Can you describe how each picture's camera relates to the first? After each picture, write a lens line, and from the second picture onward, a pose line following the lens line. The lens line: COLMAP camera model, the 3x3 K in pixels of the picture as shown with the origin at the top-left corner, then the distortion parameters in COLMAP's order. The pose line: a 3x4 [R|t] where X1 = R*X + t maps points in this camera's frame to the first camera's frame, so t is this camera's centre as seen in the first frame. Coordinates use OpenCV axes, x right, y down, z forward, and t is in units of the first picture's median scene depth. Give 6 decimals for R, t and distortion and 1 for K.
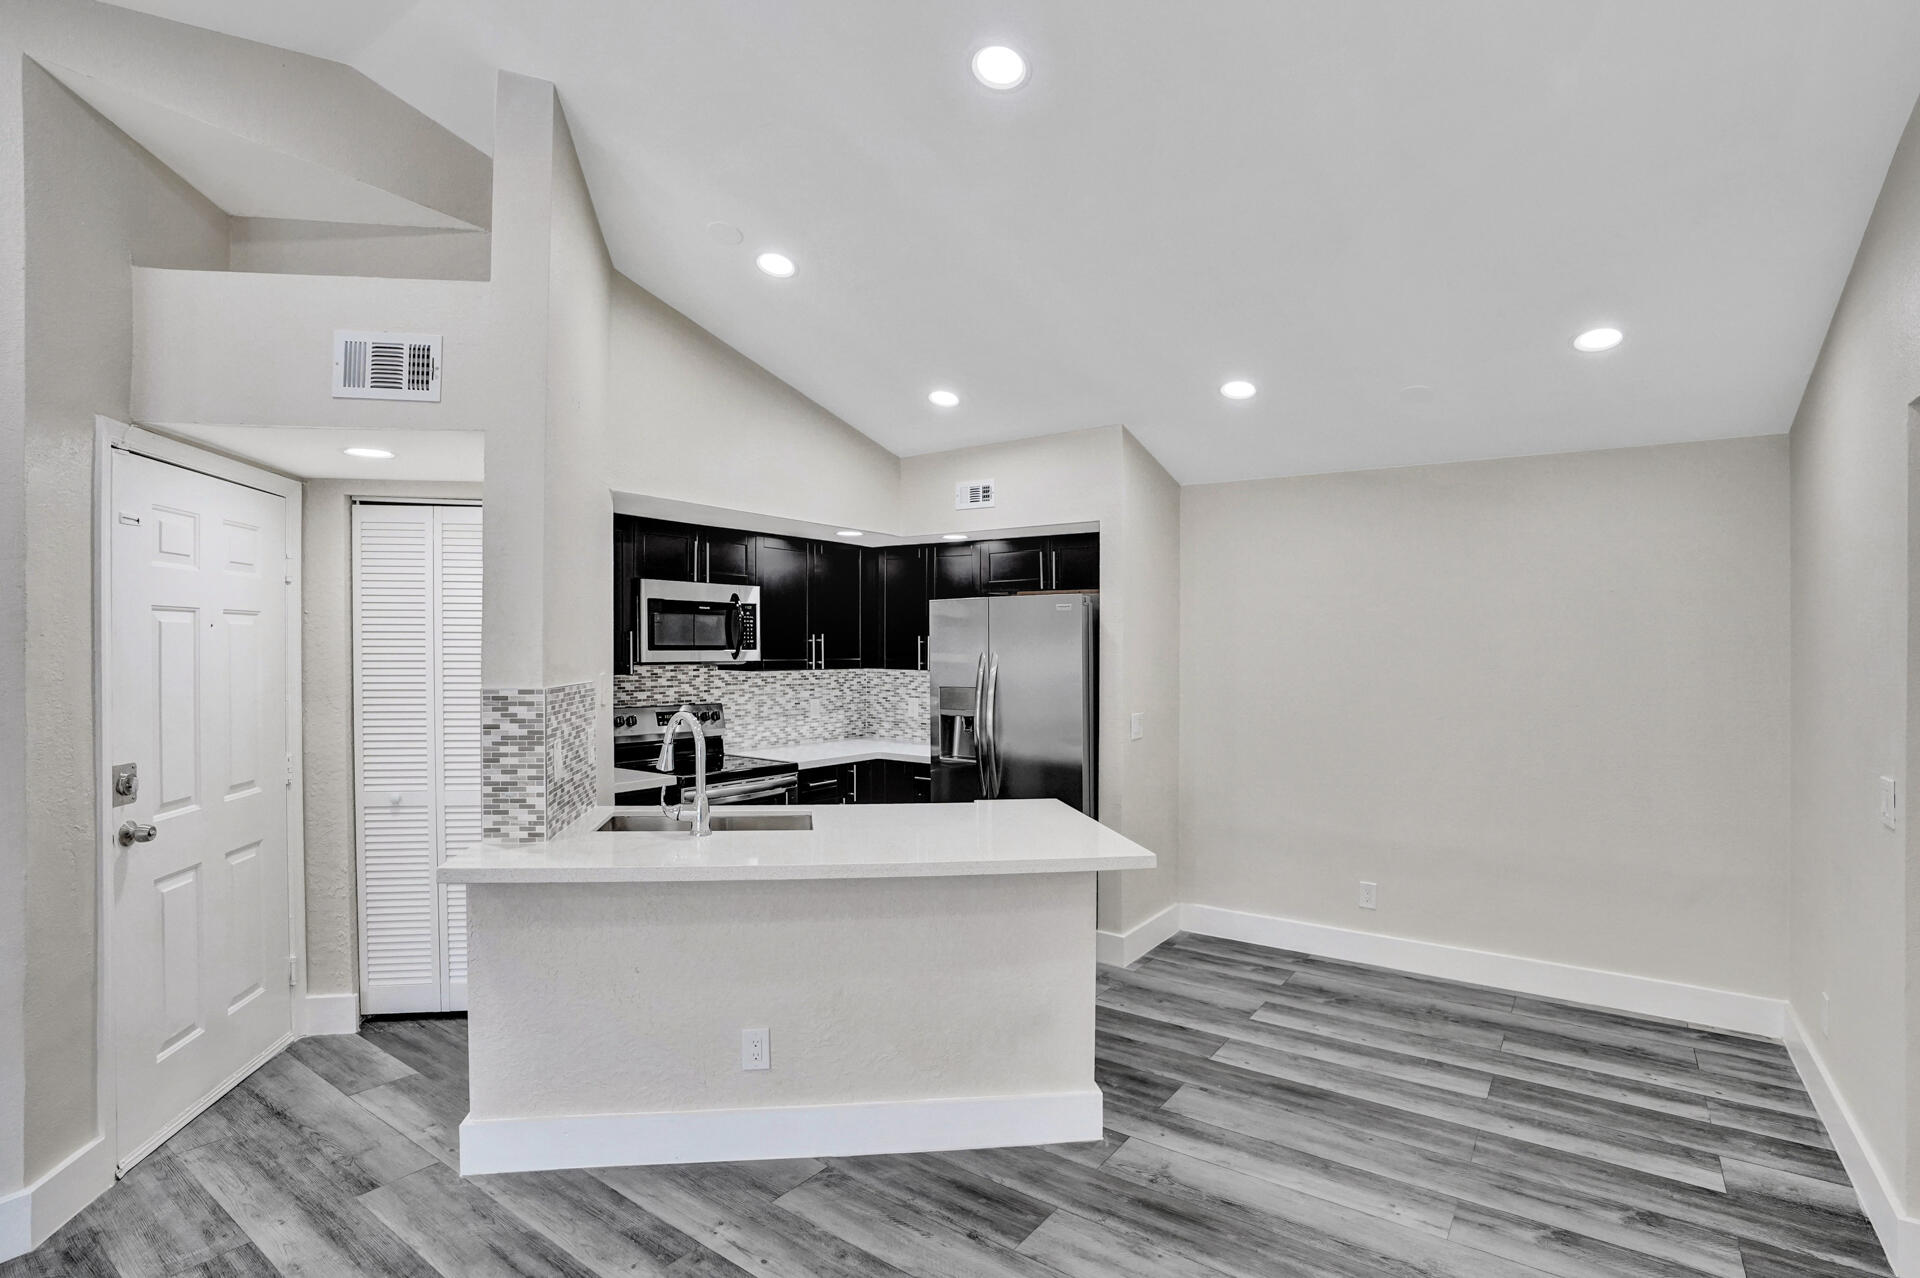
lens RADIAL K [[934.9, 0, 960.0], [0, 934.9, 639.0], [0, 0, 1]] dist [-0.032879, 0.000710]
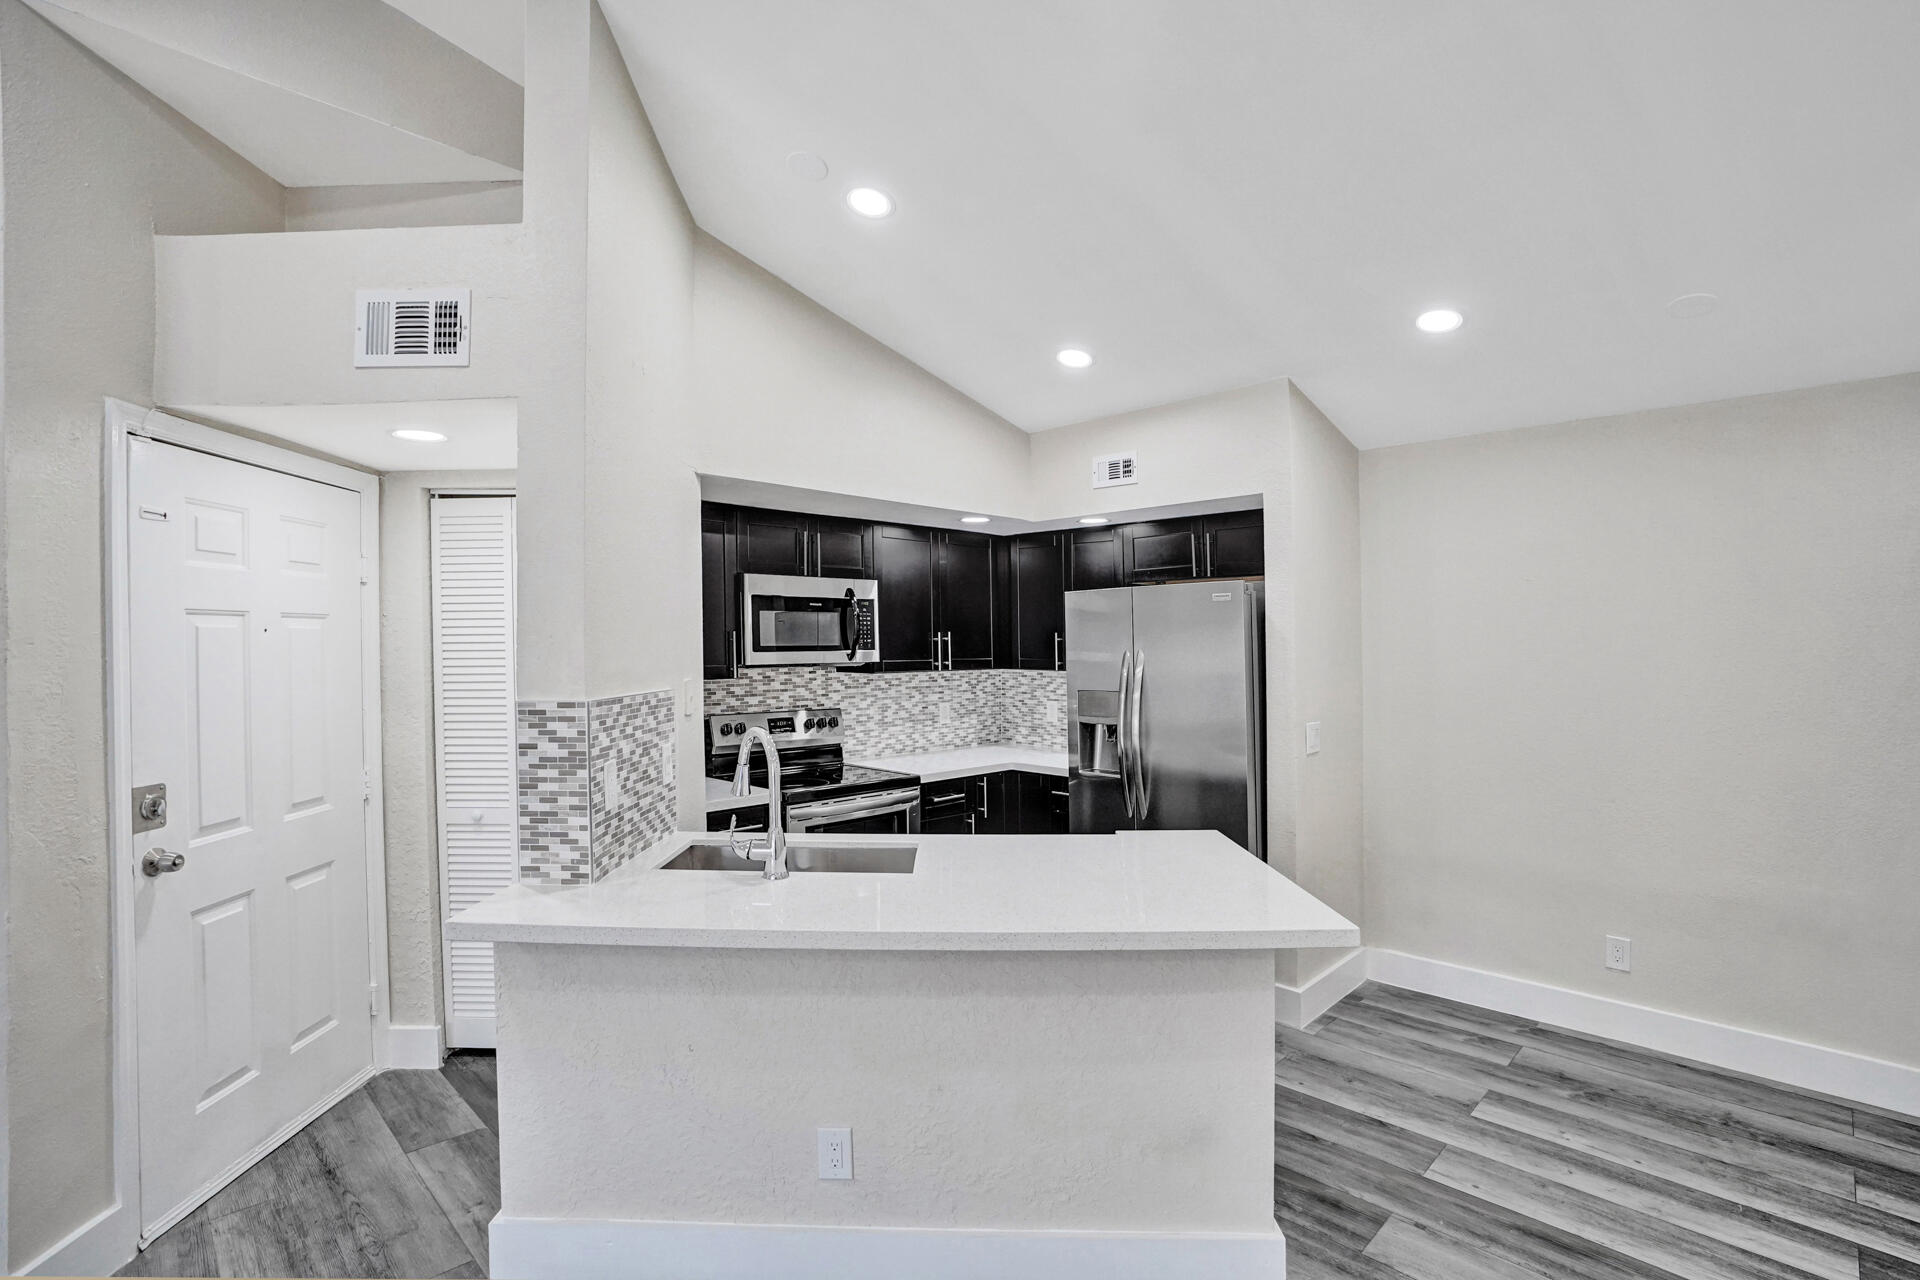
lens RADIAL K [[912.2, 0, 972.5], [0, 912.2, 615.6], [0, 0, 1]] dist [-0.069974, 0.025349]
pose [[0.988321, -0.015282, -0.151616, 0.015392], [0.011978, 0.999671, -0.022684, -0.000840], [0.151913, 0.020603, 0.988179, 0.191022]]
